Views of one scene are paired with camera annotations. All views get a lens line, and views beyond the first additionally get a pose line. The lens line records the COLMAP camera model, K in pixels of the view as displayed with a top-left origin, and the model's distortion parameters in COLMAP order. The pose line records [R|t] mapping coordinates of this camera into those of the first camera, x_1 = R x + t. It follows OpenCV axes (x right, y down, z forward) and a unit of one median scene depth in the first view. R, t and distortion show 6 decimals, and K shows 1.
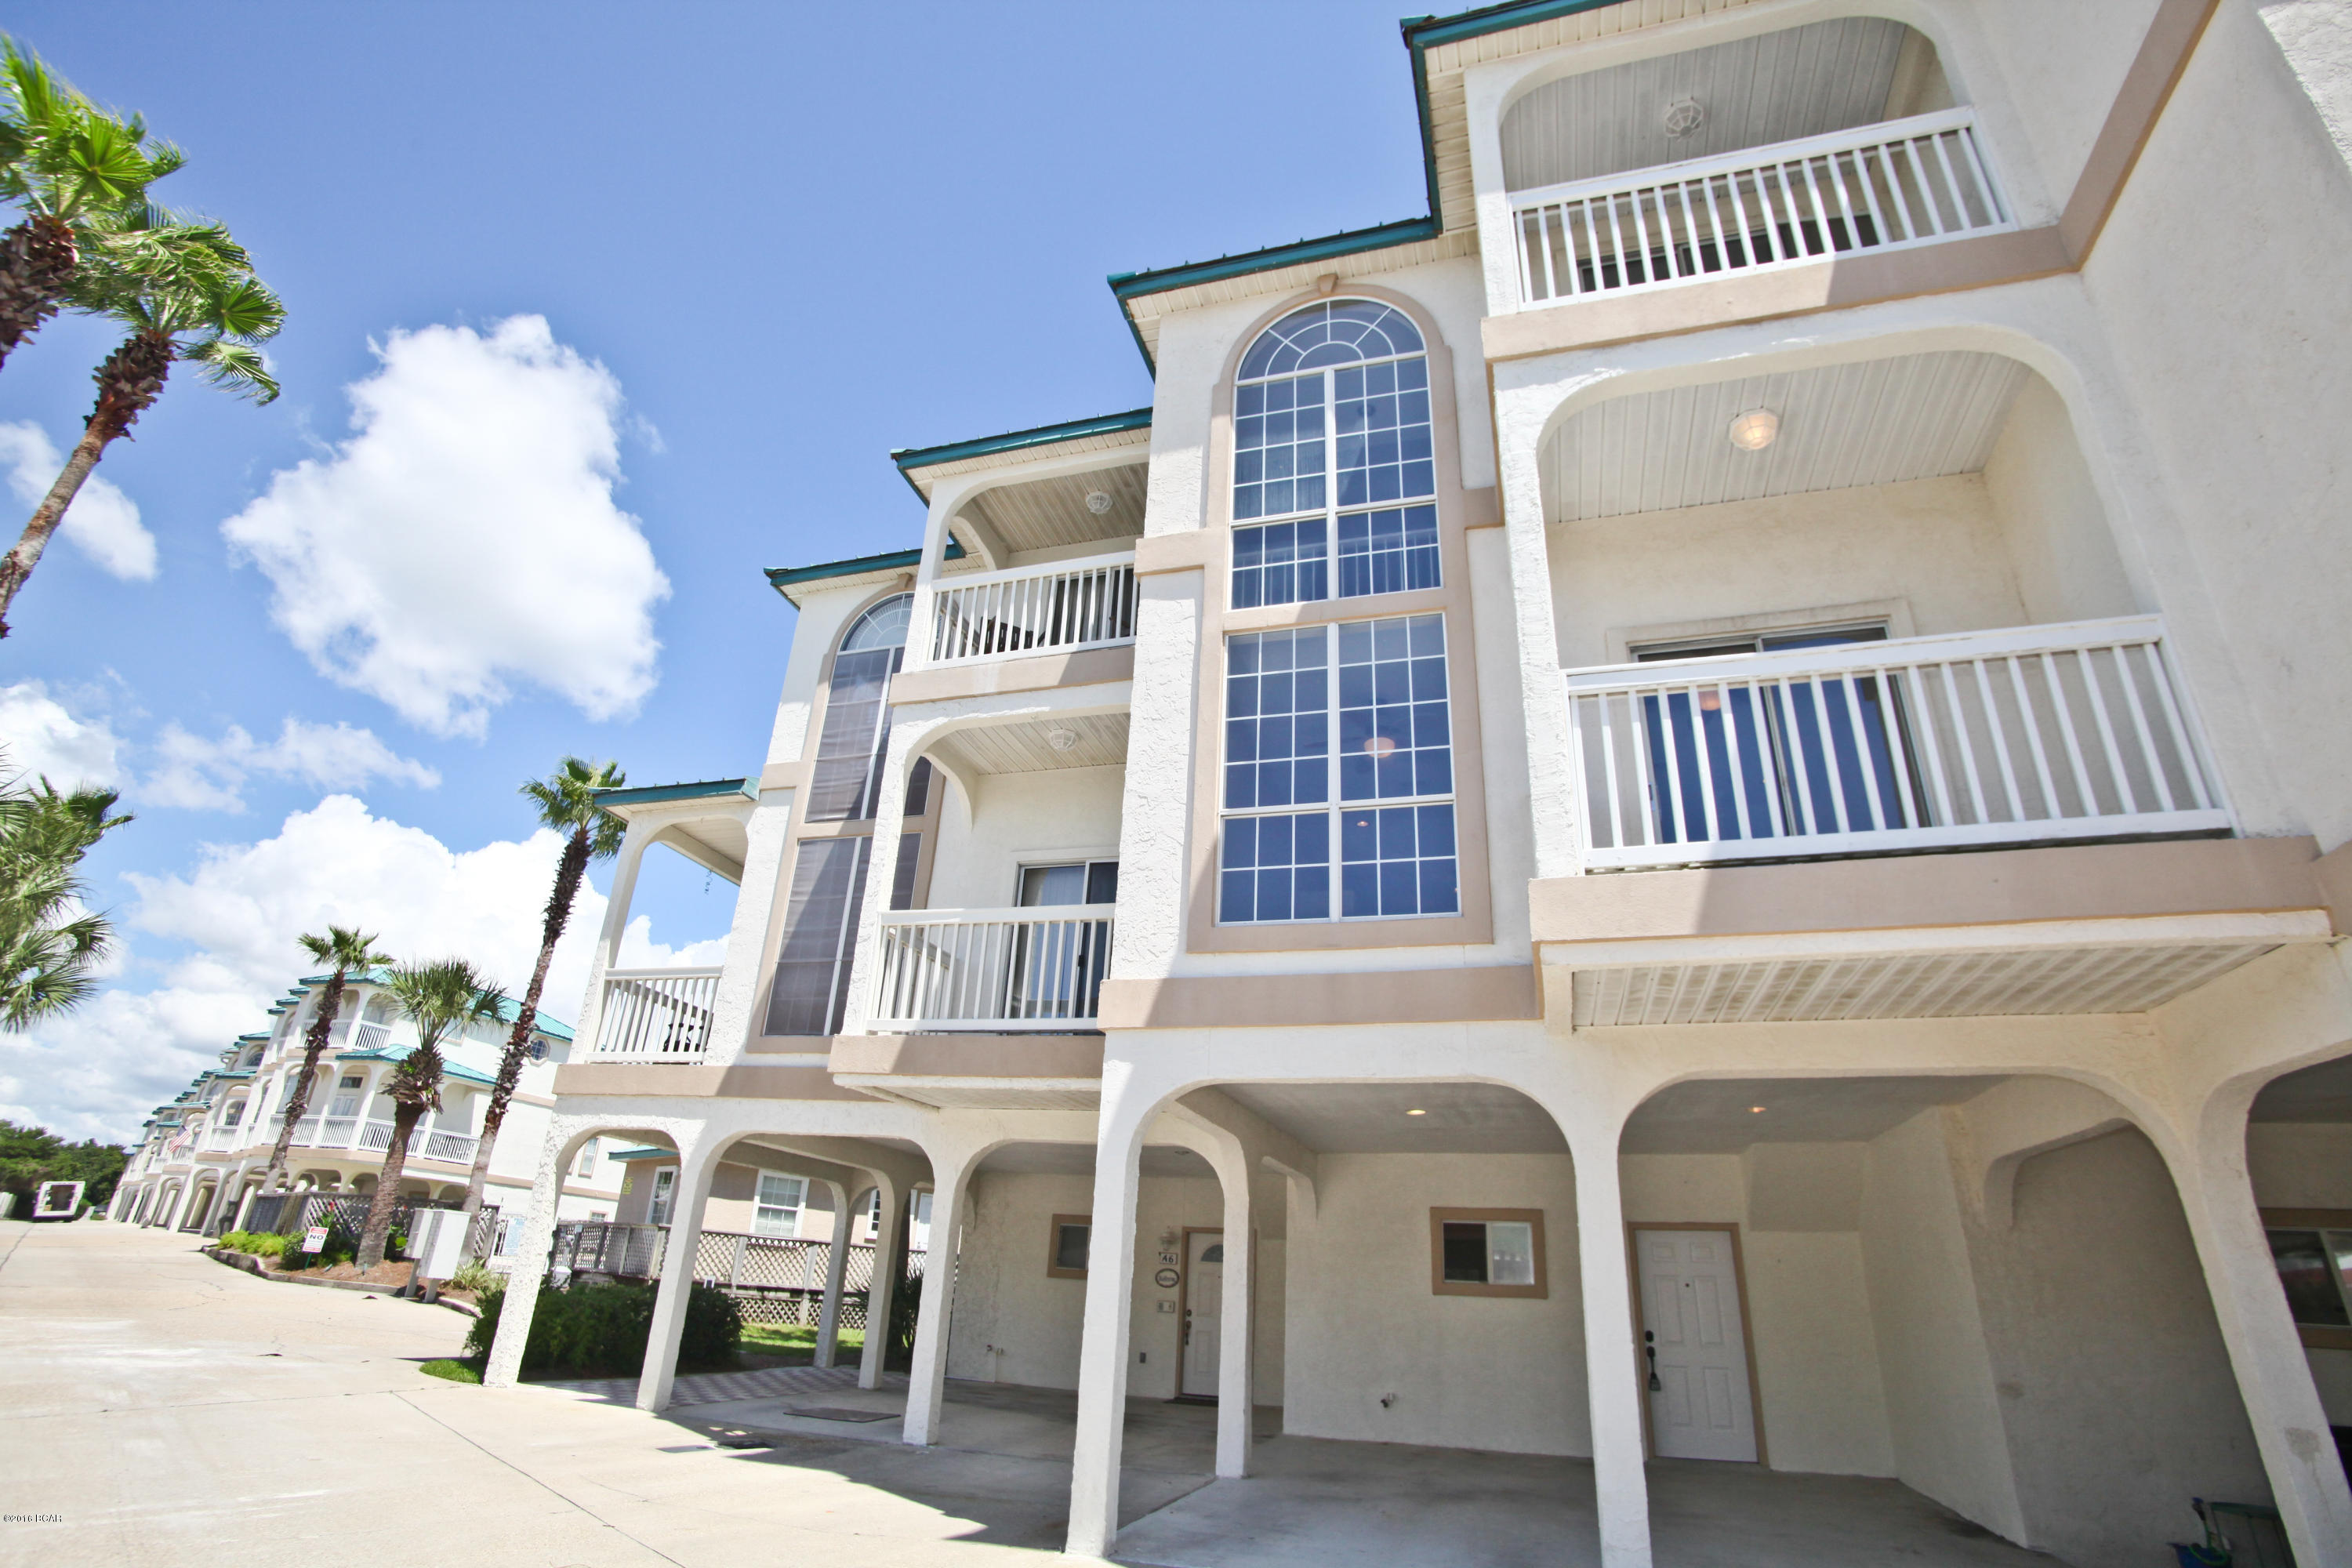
lens RADIAL K [[1179.3, 0, 1188.3], [0, 1179.3, 780.6], [0, 0, 1]] dist [-0.075495, 0.032950]
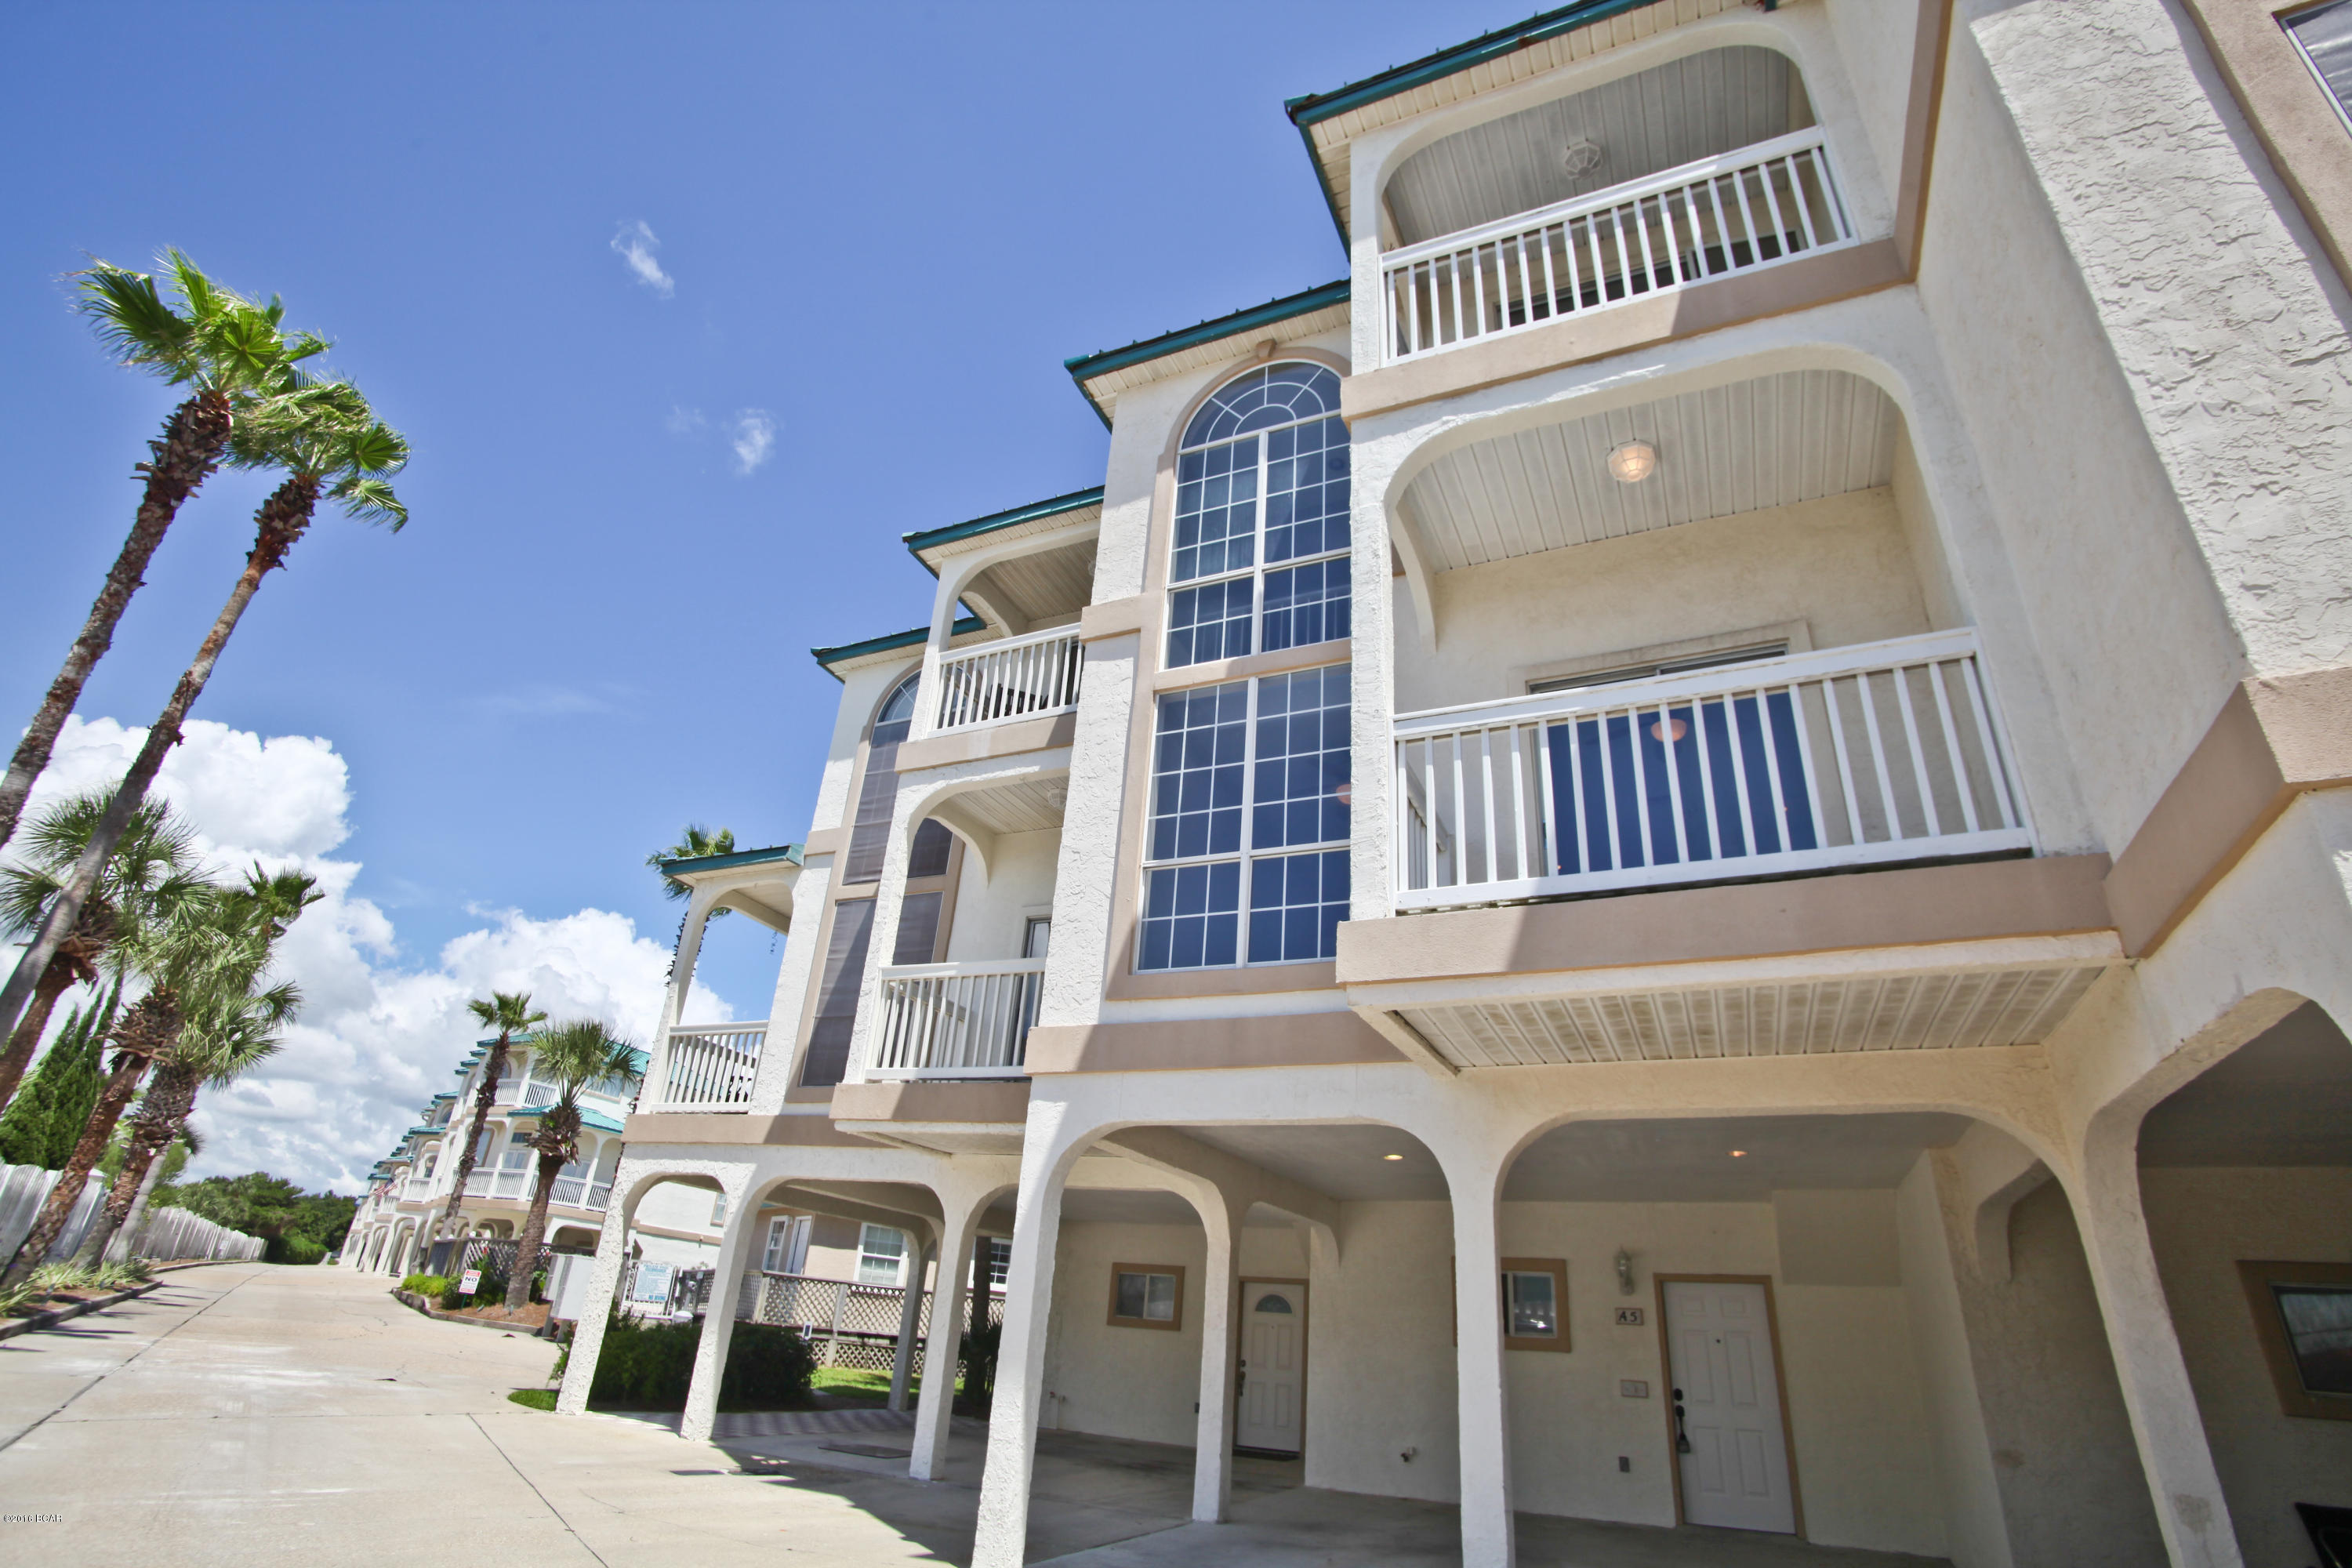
lens RADIAL K [[1179.3, 0, 1174.9], [0, 1179.3, 777.1], [0, 0, 1]] dist [-0.075495, 0.032950]
pose [[0.989971, -0.043564, -0.134384, 0.171569], [0.037364, 0.998133, -0.048323, 0.001086], [0.136239, 0.042818, 0.989750, -0.027493]]
